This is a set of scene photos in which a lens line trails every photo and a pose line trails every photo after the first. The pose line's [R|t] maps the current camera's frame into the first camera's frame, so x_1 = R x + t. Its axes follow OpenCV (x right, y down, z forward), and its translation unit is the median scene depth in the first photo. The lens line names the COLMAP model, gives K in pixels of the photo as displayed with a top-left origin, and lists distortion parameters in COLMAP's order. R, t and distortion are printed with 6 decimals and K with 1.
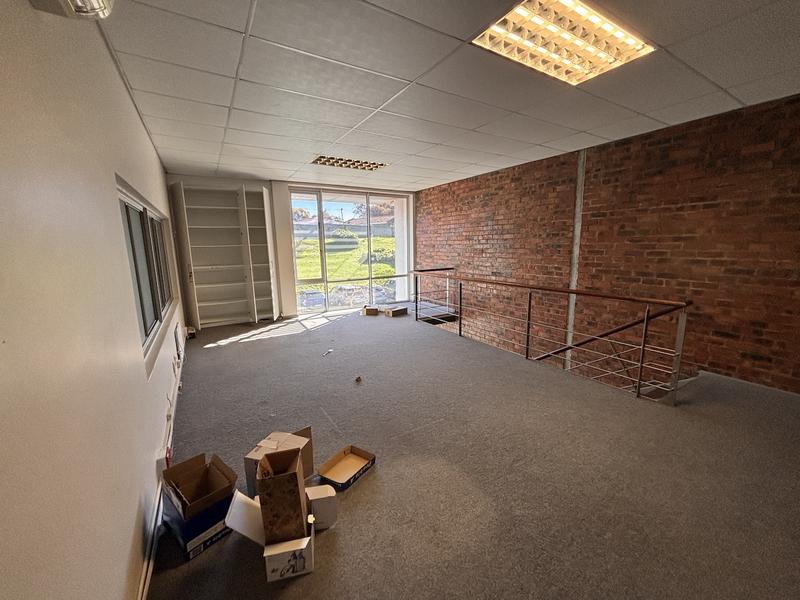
lens RADIAL K [[318.6, 0, 393.2], [0, 318.6, 313.7], [0, 0, 1]] dist [0.000389, 0.000013]
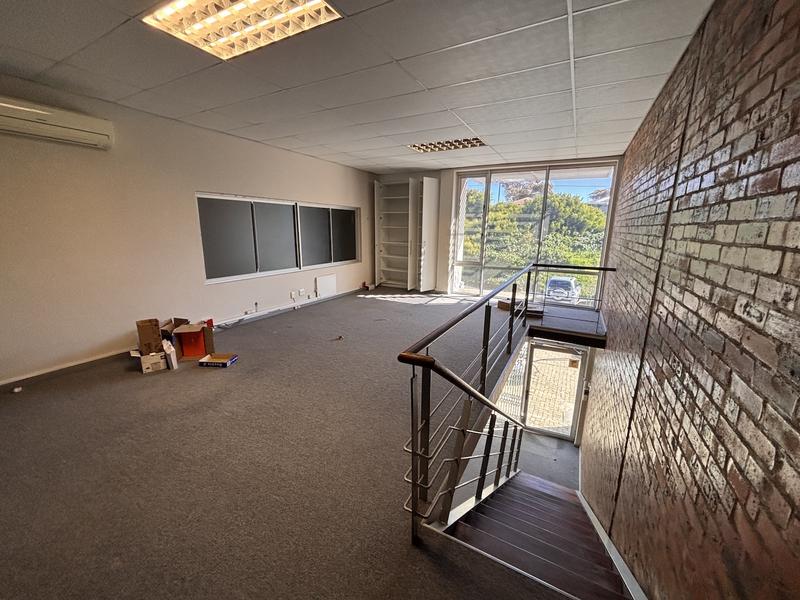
lens RADIAL K [[320.9, 0, 399.5], [0, 320.9, 297.8], [0, 0, 1]] dist [0.001957, 0.000145]
pose [[0.516886, 0.196490, -0.833199, 0.588654], [-0.198832, 0.974240, 0.106403, -0.067988], [0.832643, 0.110668, 0.542640, 0.308300]]
